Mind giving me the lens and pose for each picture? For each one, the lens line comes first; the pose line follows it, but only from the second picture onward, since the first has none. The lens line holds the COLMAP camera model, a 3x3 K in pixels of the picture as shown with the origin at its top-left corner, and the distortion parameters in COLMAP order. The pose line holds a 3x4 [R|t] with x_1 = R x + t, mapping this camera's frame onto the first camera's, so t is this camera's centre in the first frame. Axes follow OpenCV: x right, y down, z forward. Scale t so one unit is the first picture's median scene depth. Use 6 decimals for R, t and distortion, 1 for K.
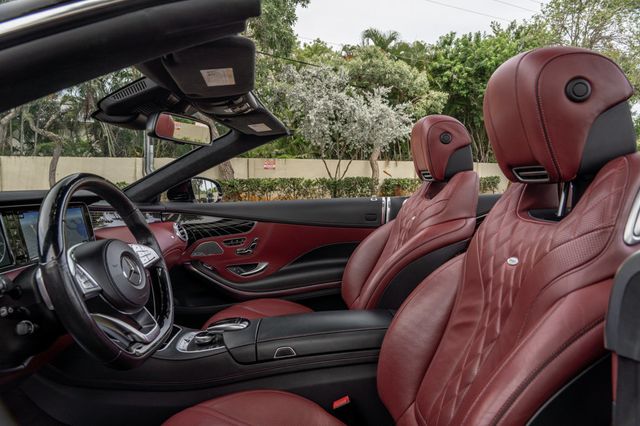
lens RADIAL K [[443.1, 0, 317.3], [0, 443.1, 212.7], [0, 0, 1]] dist [-0.012930, -0.003994]
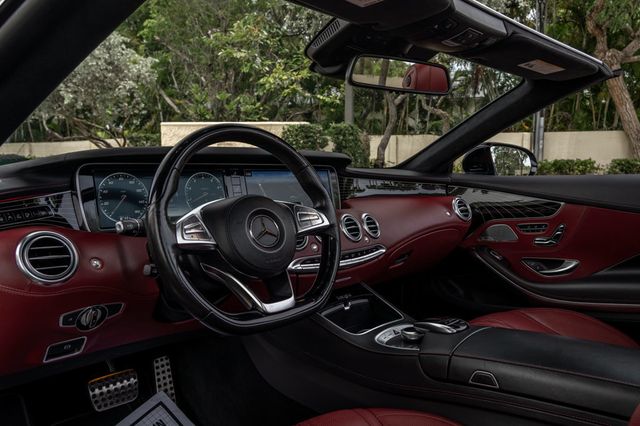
lens RADIAL K [[504.6, 0, 321.2], [0, 504.6, 203.1], [0, 0, 1]] dist [-0.013489, -0.003153]
pose [[0.716166, 0.061405, -0.695223, 0.149162], [-0.051168, 0.998061, 0.035442, 0.011932], [0.696052, 0.010191, 0.717919, 0.131481]]
